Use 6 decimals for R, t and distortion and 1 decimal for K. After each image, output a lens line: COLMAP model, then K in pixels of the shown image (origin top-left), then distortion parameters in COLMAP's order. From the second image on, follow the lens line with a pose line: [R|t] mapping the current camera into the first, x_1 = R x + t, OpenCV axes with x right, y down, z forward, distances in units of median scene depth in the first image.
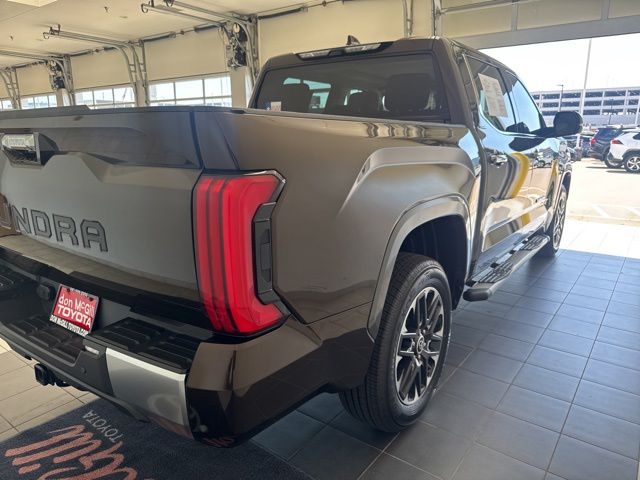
lens RADIAL K [[464.9, 0, 320.0], [0, 464.9, 240.0], [0, 0, 1]] dist [0.076800, -0.087493]
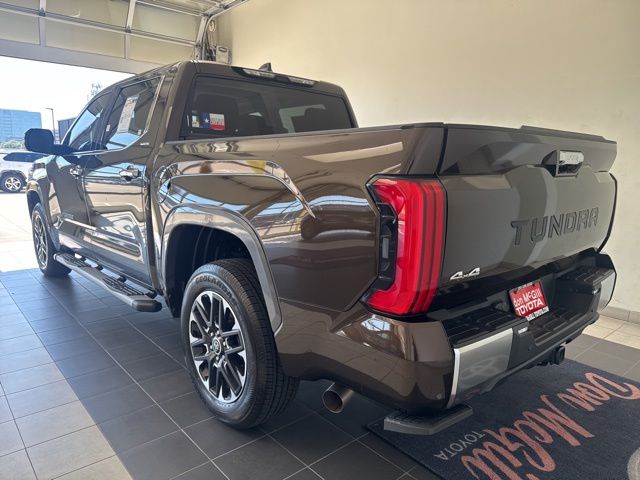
lens RADIAL K [[464.9, 0, 320.0], [0, 464.9, 240.0], [0, 0, 1]] dist [0.076800, -0.087493]
pose [[0.172193, -0.157452, 0.972398, -1.442512], [0.201253, 0.971945, 0.121741, -0.206351], [-0.964286, 0.174735, 0.199049, 1.042226]]
